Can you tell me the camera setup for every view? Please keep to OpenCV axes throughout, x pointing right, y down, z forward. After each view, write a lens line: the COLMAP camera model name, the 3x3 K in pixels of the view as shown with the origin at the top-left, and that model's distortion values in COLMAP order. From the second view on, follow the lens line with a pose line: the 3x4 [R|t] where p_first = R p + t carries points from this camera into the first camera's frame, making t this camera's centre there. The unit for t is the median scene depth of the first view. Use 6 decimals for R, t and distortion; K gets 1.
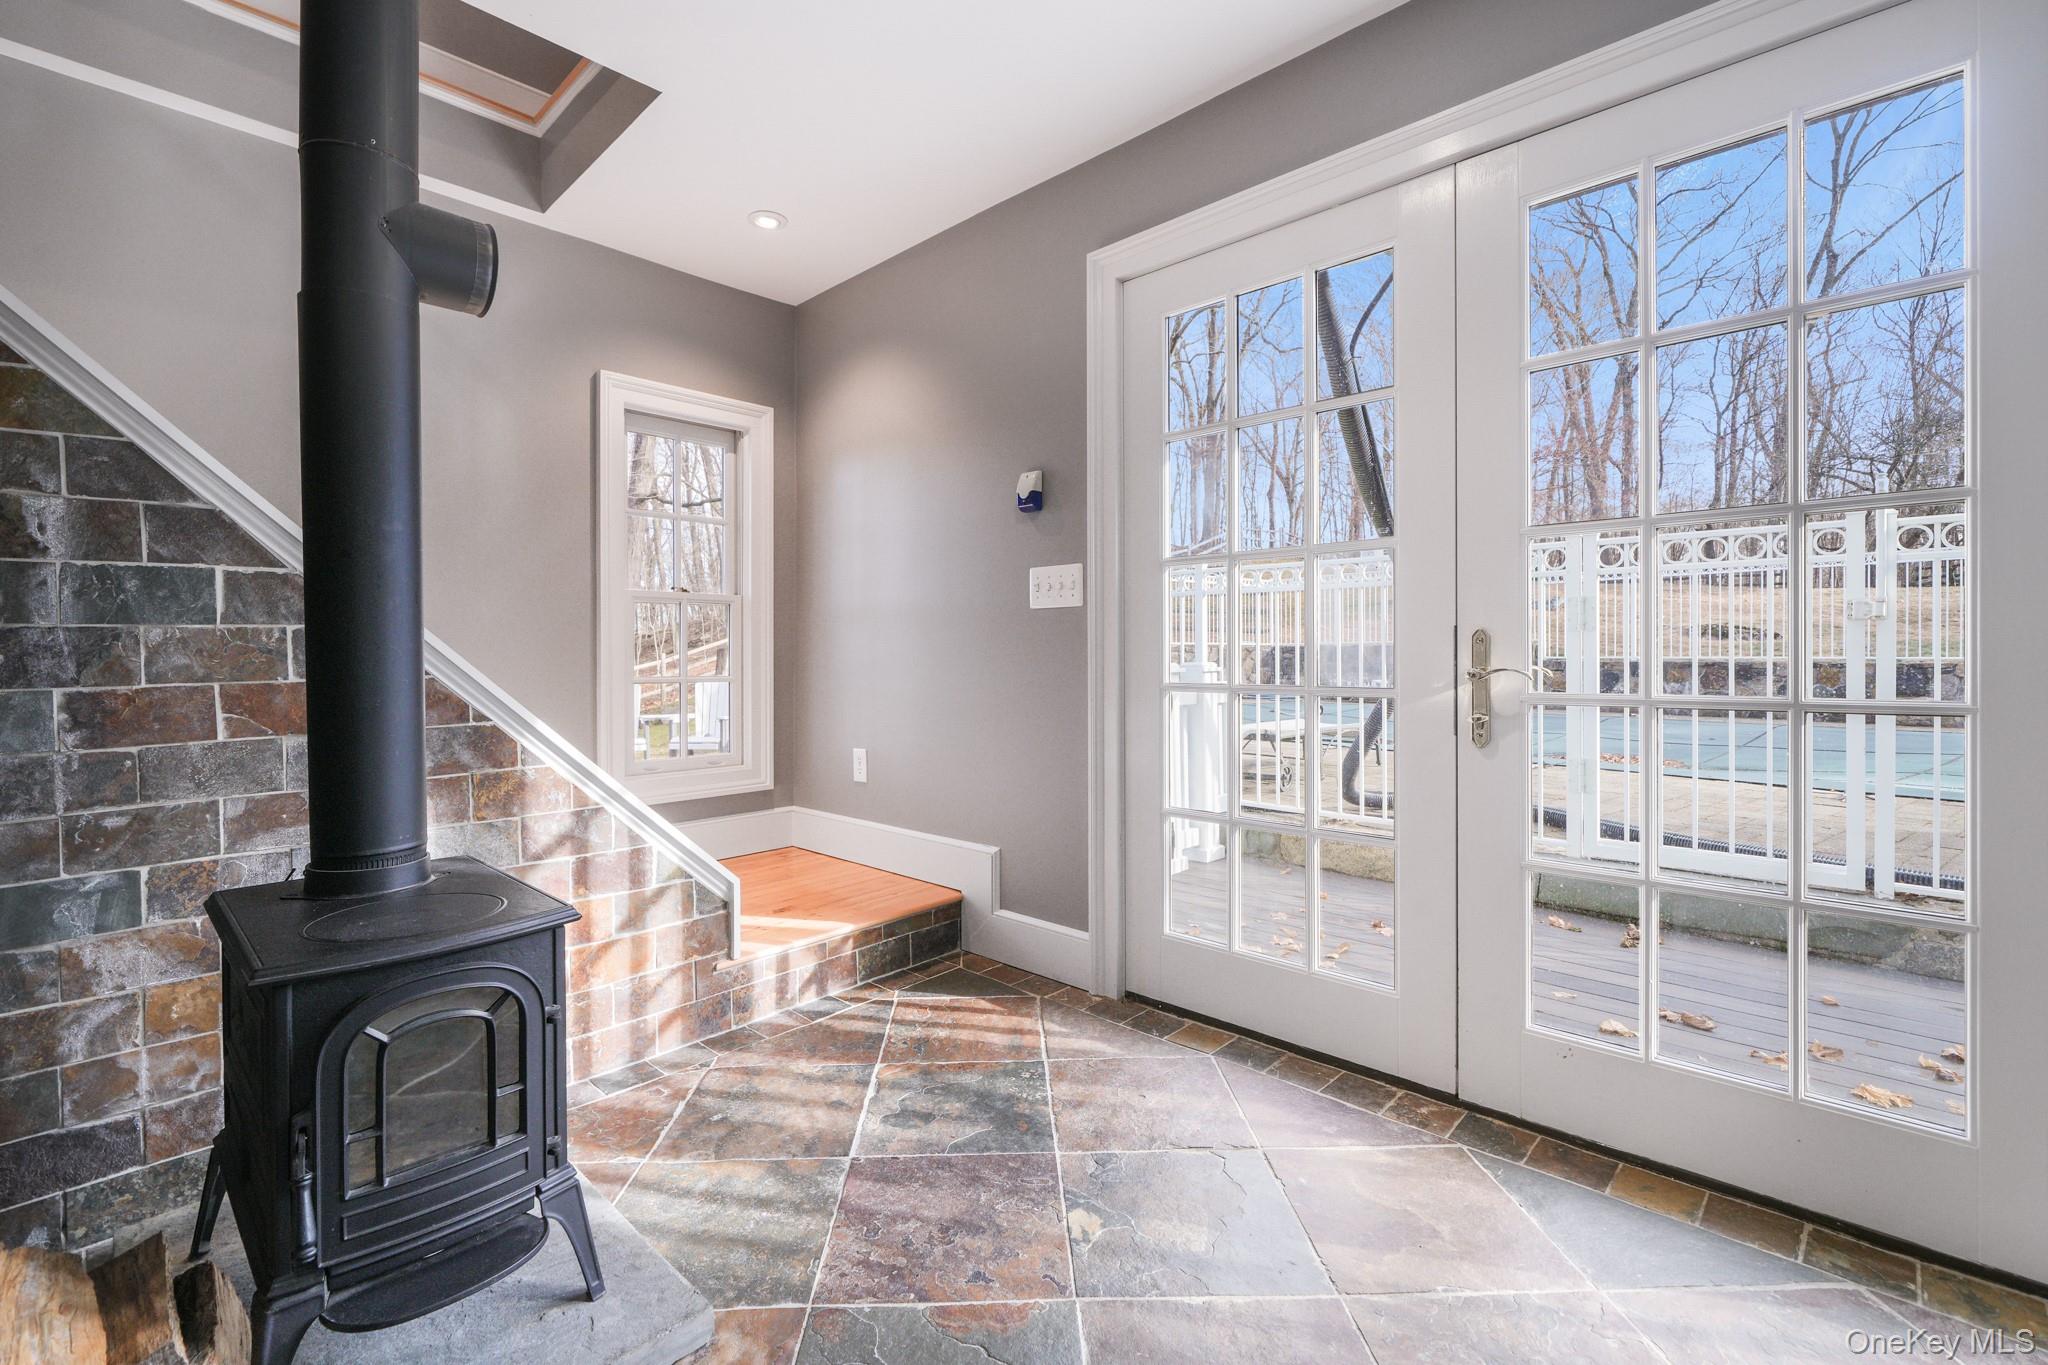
lens RADIAL K [[908.0, 0, 1024.8], [0, 908.0, 672.3], [0, 0, 1]] dist [0.004974, -0.000343]
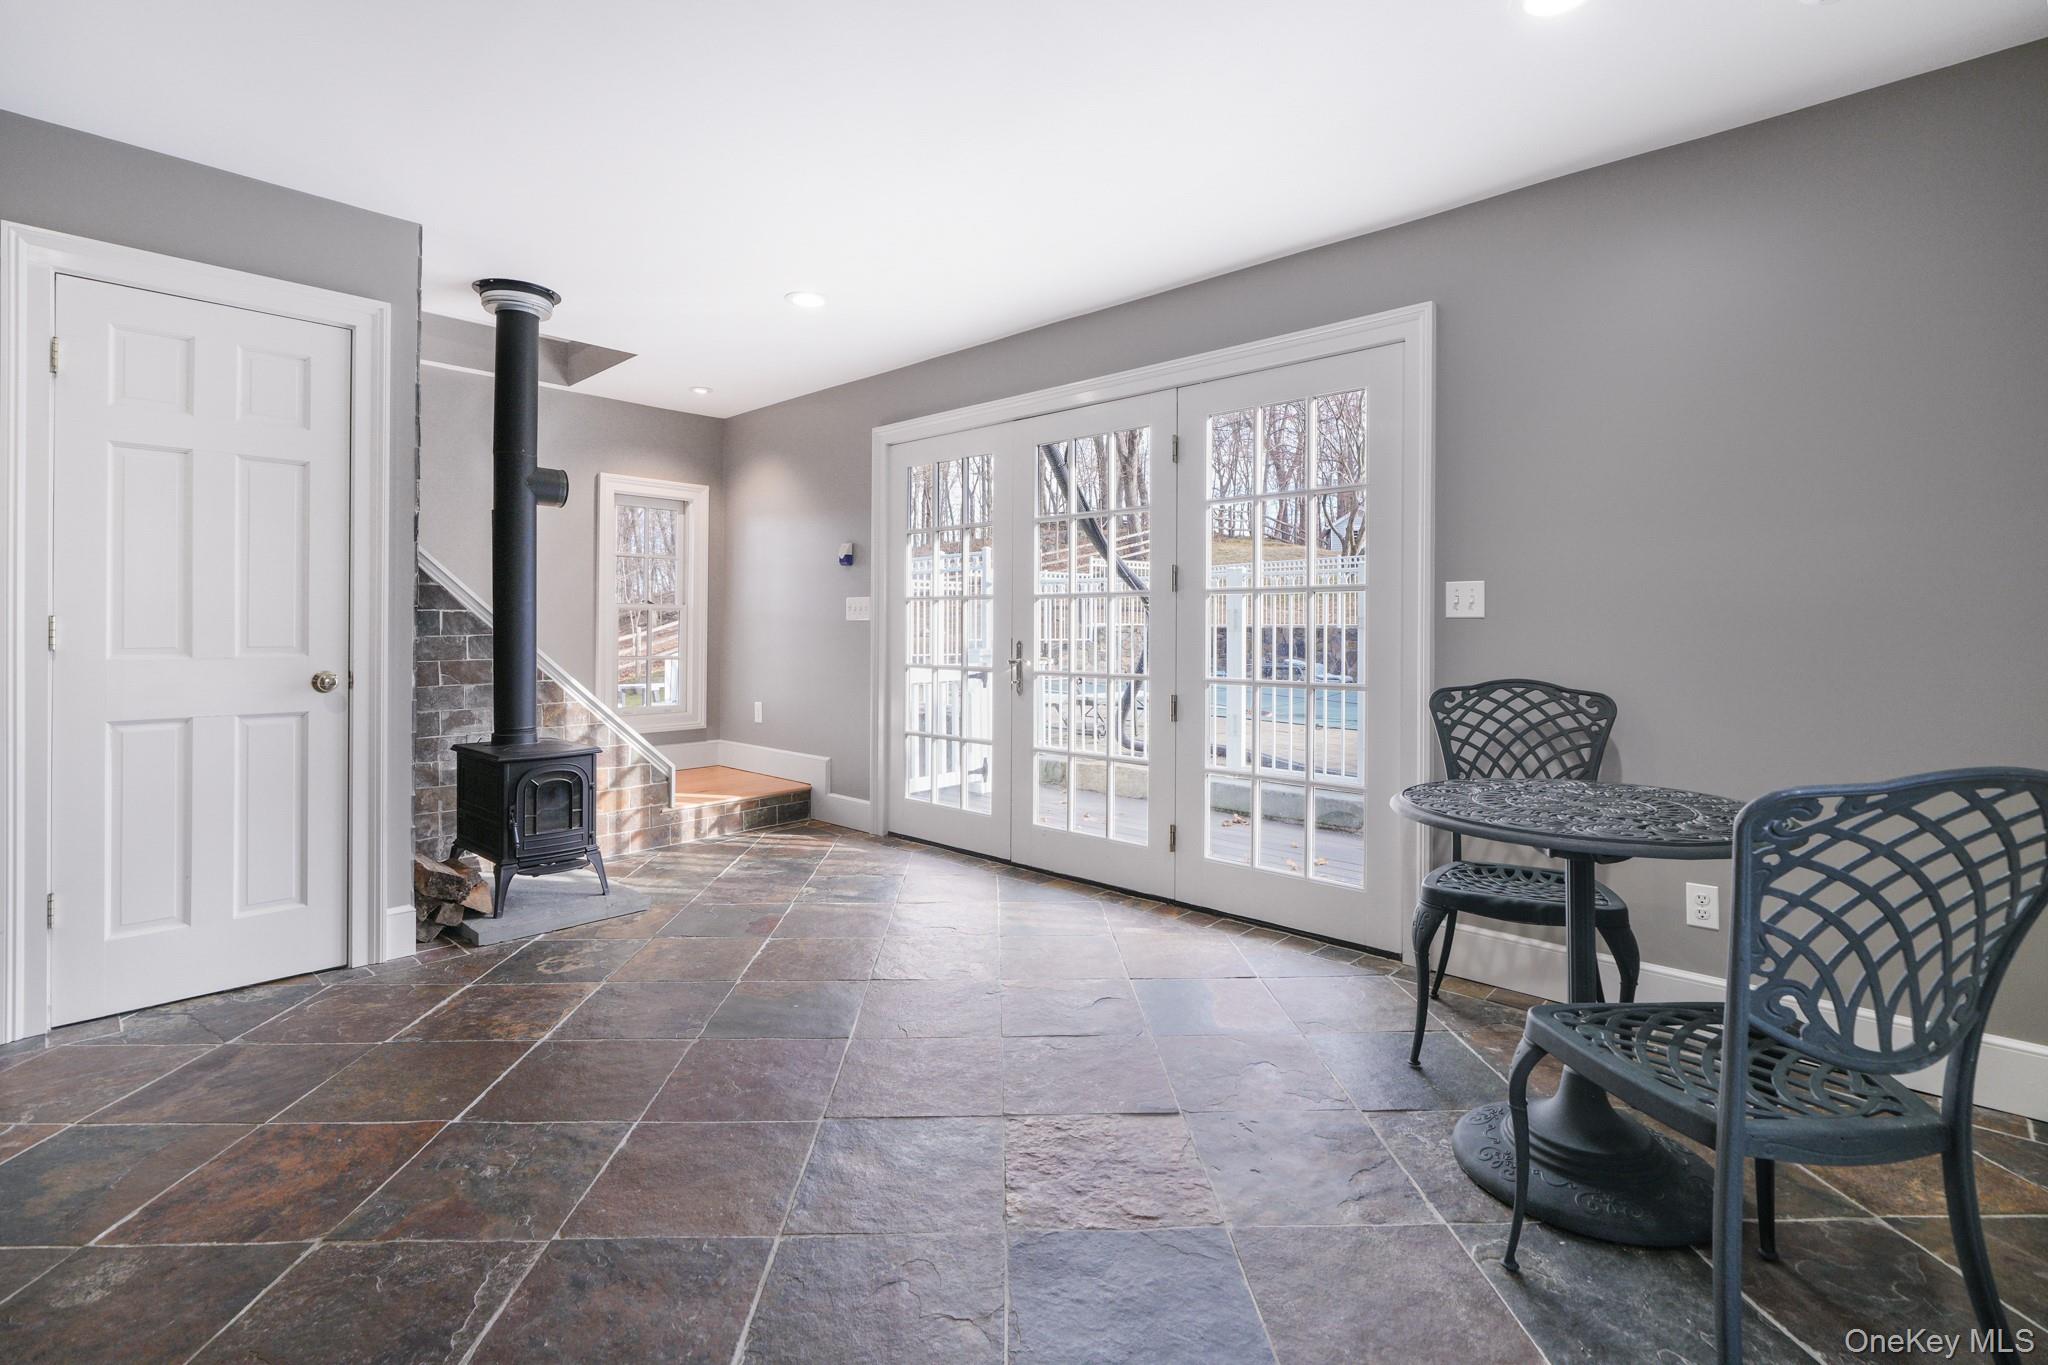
lens RADIAL K [[908.0, 0, 1019.6], [0, 908.0, 635.0], [0, 0, 1]] dist [0.004974, -0.000343]
pose [[0.999772, 0.009201, 0.019257, 0.352280], [-0.008941, 0.999868, -0.013539, -0.023245], [-0.019379, 0.013364, 0.999723, -0.874842]]
